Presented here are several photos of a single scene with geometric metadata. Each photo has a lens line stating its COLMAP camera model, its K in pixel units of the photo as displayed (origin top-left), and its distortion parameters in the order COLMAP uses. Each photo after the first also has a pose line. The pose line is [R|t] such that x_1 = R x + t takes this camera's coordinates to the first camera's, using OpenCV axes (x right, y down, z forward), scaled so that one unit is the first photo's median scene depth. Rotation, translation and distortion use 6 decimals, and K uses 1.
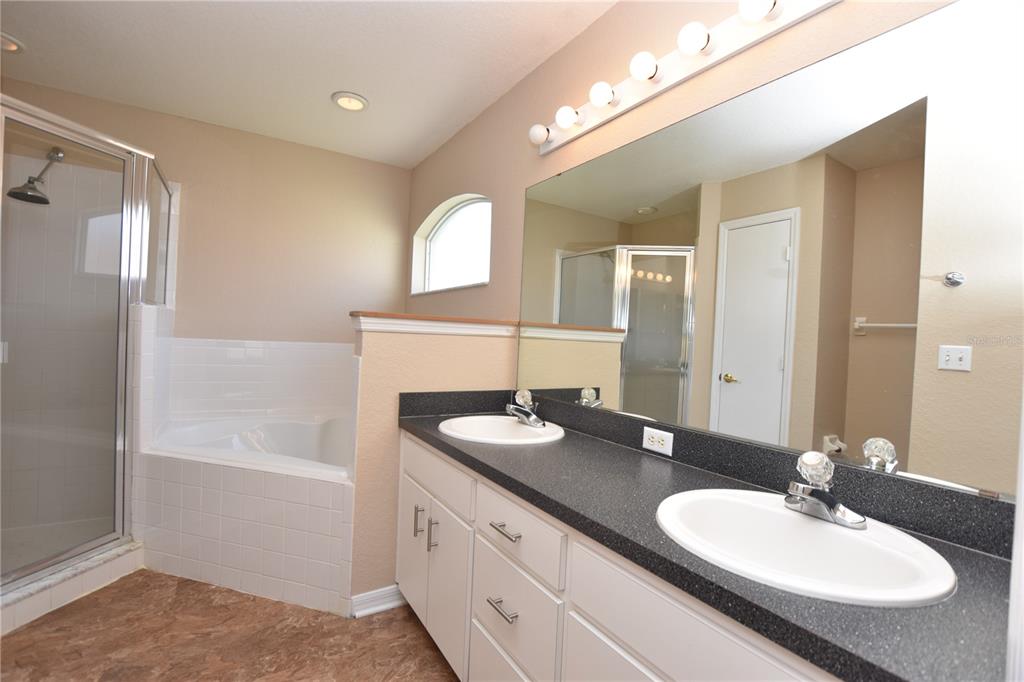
lens RADIAL K [[457.4, 0, 512.0], [0, 457.4, 341.0], [0, 0, 1]] dist [-0.023799, 0.000096]
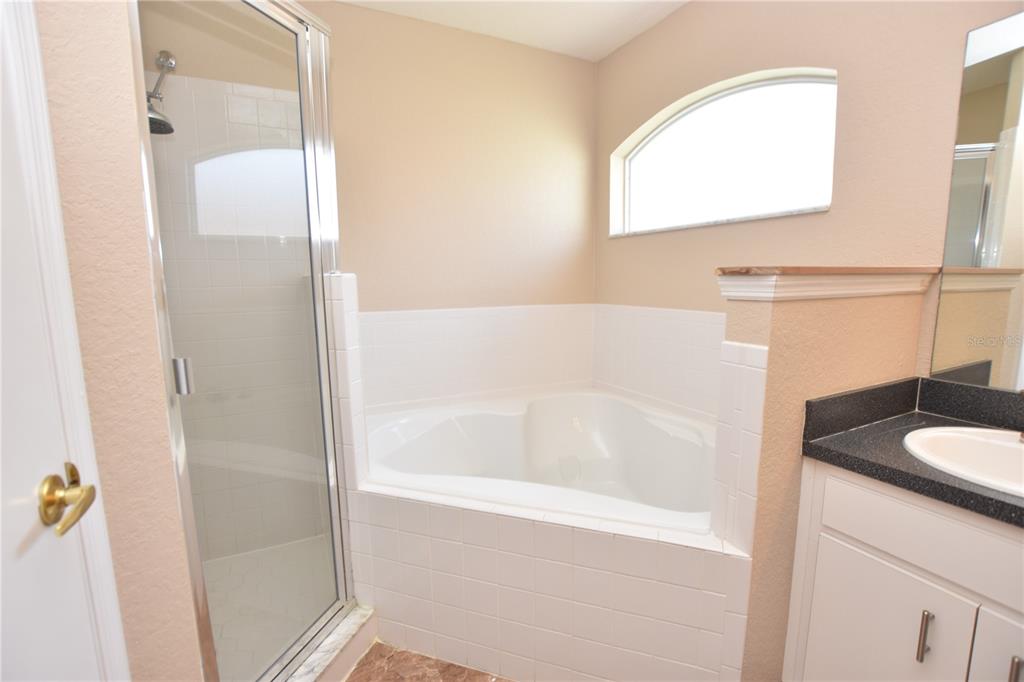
lens RADIAL K [[458.3, 0, 511.8], [0, 458.3, 347.2], [0, 0, 1]] dist [-0.030264, -0.000108]
pose [[0.994025, -0.042398, -0.100582, -0.493476], [0.055045, 0.990439, 0.126492, -0.042752], [0.094257, -0.131273, 0.986855, 0.347123]]
